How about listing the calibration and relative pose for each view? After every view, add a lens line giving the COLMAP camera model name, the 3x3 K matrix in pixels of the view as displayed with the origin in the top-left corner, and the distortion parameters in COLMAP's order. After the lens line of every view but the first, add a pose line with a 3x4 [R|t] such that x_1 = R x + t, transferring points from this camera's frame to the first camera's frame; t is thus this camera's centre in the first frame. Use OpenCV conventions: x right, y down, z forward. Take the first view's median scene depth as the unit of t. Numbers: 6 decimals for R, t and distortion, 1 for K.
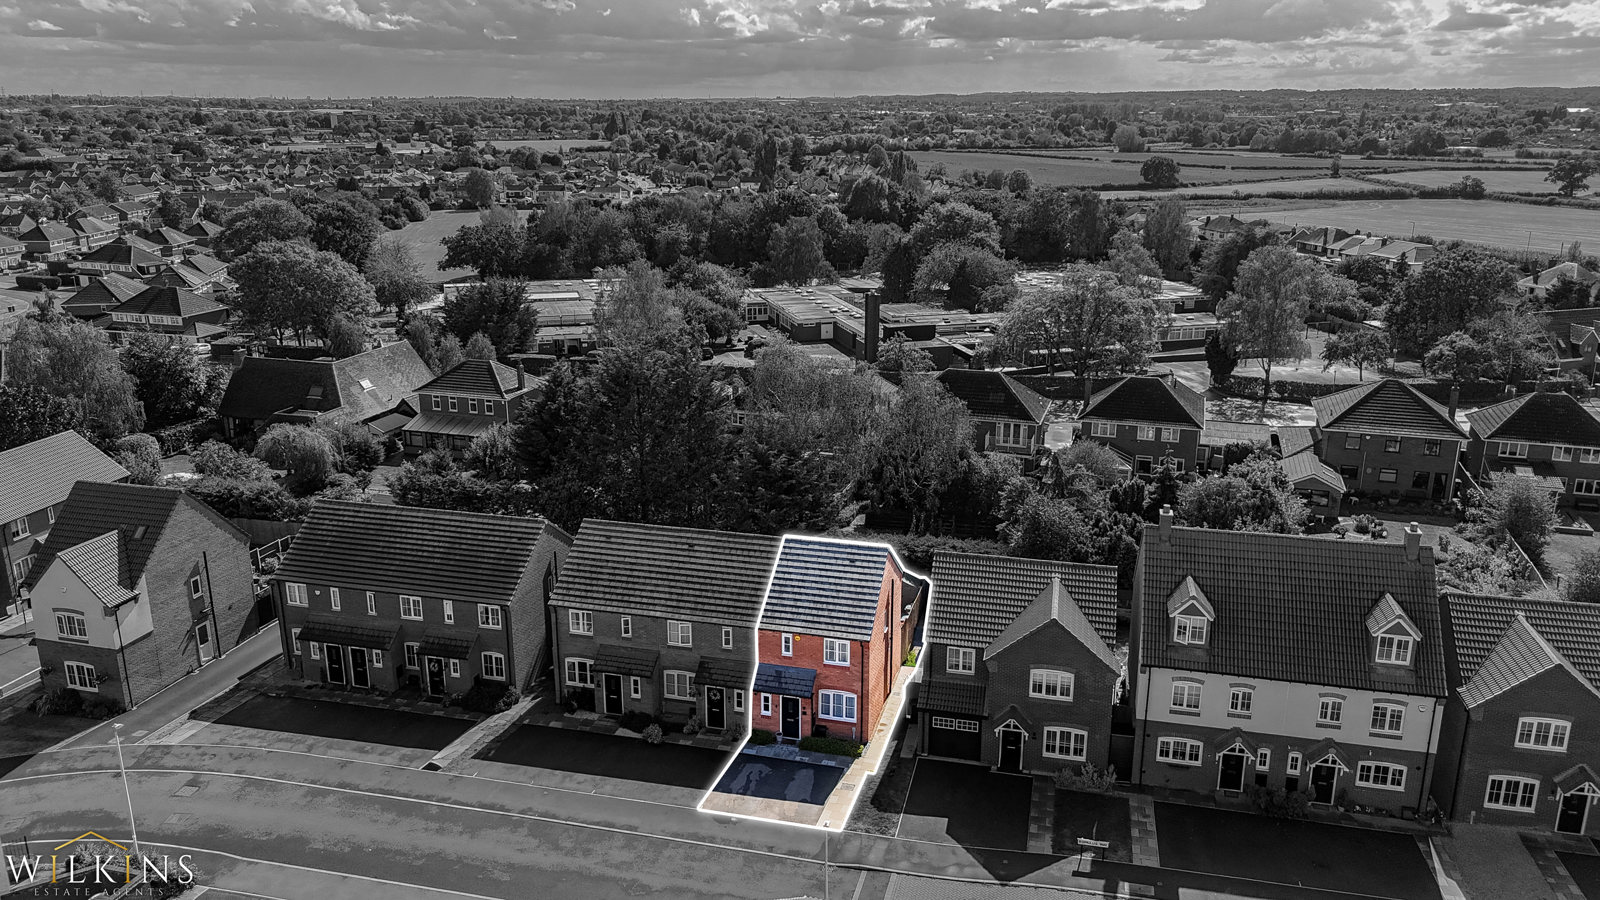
lens RADIAL K [[1180.5, 0, 800.0], [0, 1180.5, 450.0], [0, 0, 1]] dist [0.006304, 0.001155]
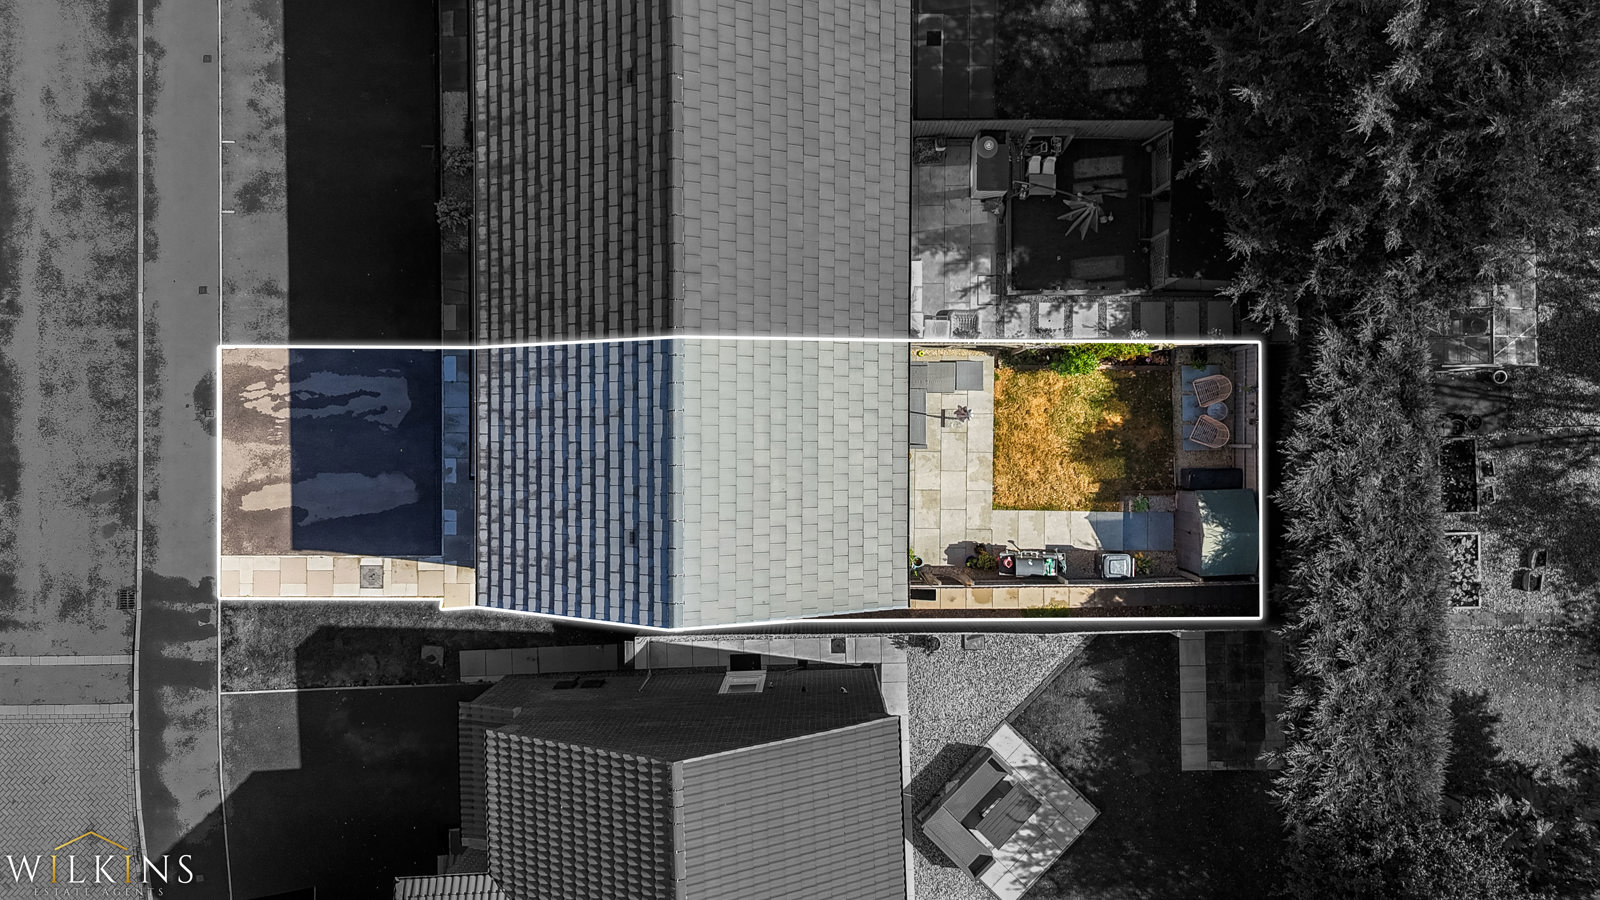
lens RADIAL K [[1180.5, 0, 800.0], [0, 1180.5, 450.0], [0, 0, 1]] dist [0.006304, 0.001155]
pose [[0.265883, 0.963807, 0.019542, 0.024433], [-0.263217, 0.053082, 0.963275, -0.284171], [0.927374, -0.261262, 0.267804, 0.966587]]
